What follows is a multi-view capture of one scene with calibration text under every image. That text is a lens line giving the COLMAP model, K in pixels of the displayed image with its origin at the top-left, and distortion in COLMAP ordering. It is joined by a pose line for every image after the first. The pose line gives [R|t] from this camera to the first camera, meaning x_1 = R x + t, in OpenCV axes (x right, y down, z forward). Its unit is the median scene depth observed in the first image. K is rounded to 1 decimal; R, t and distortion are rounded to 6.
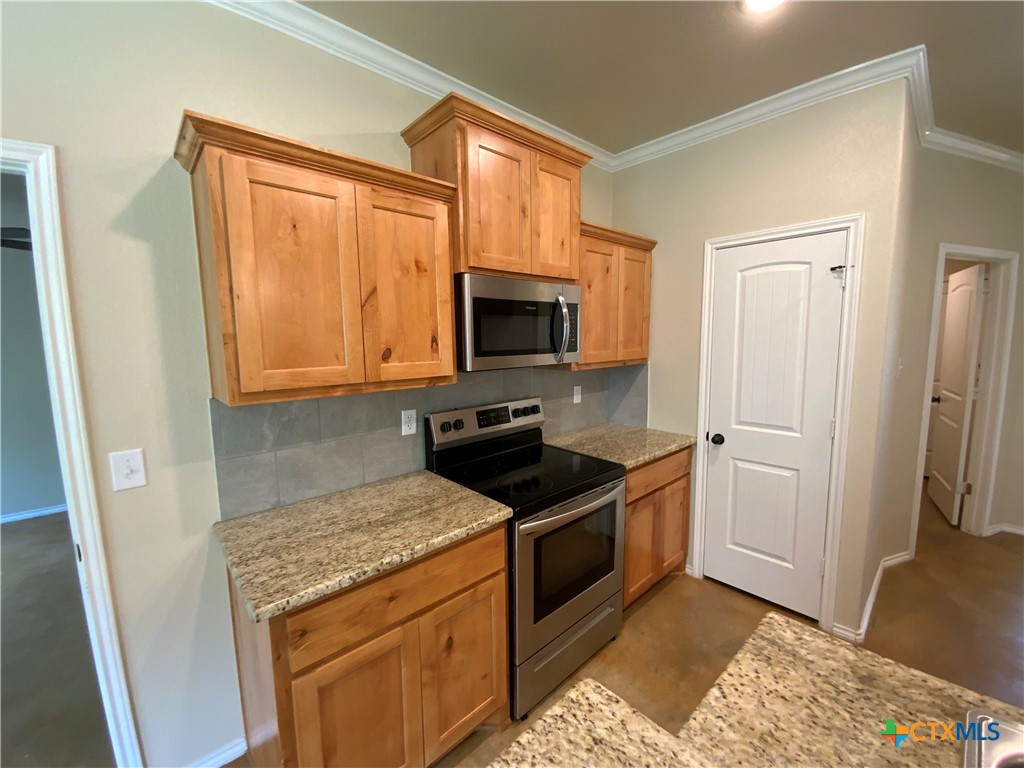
lens RADIAL K [[412.6, 0, 511.4], [0, 412.6, 382.7], [0, 0, 1]] dist [0.031661, -0.023454]
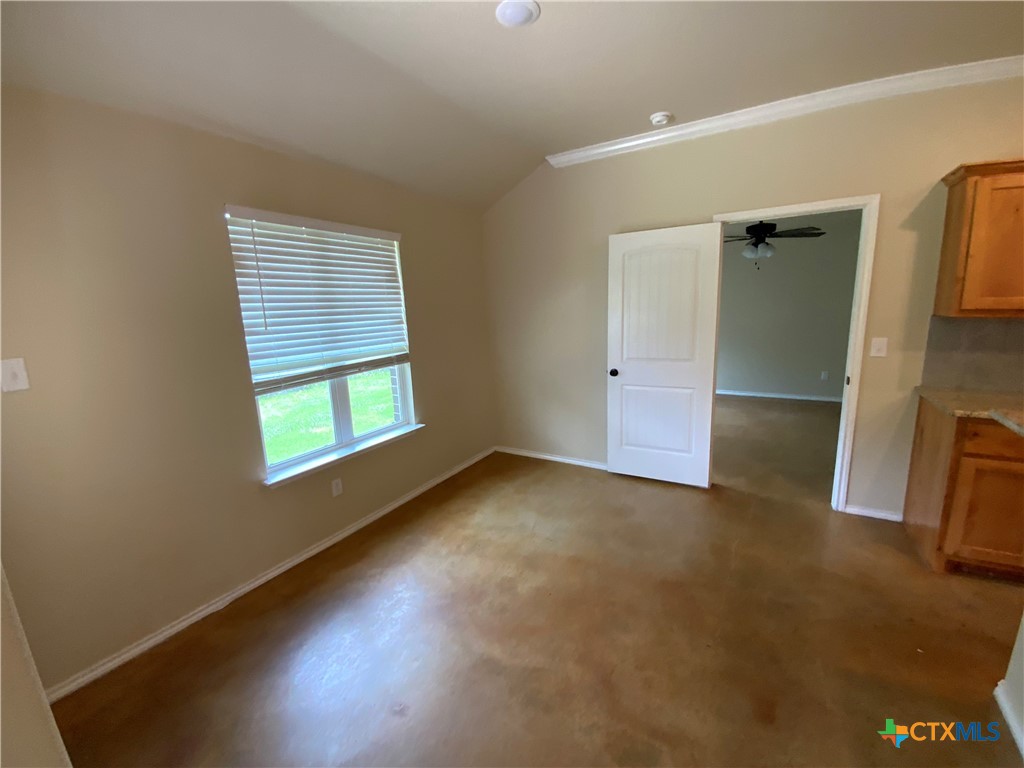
lens RADIAL K [[412.6, 0, 511.4], [0, 412.6, 382.7], [0, 0, 1]] dist [0.031661, -0.023454]
pose [[0.279012, 0.179301, -0.943400, 0.435177], [-0.077044, 0.983427, 0.164123, 0.144406], [0.957192, 0.026891, 0.288202, -1.060692]]
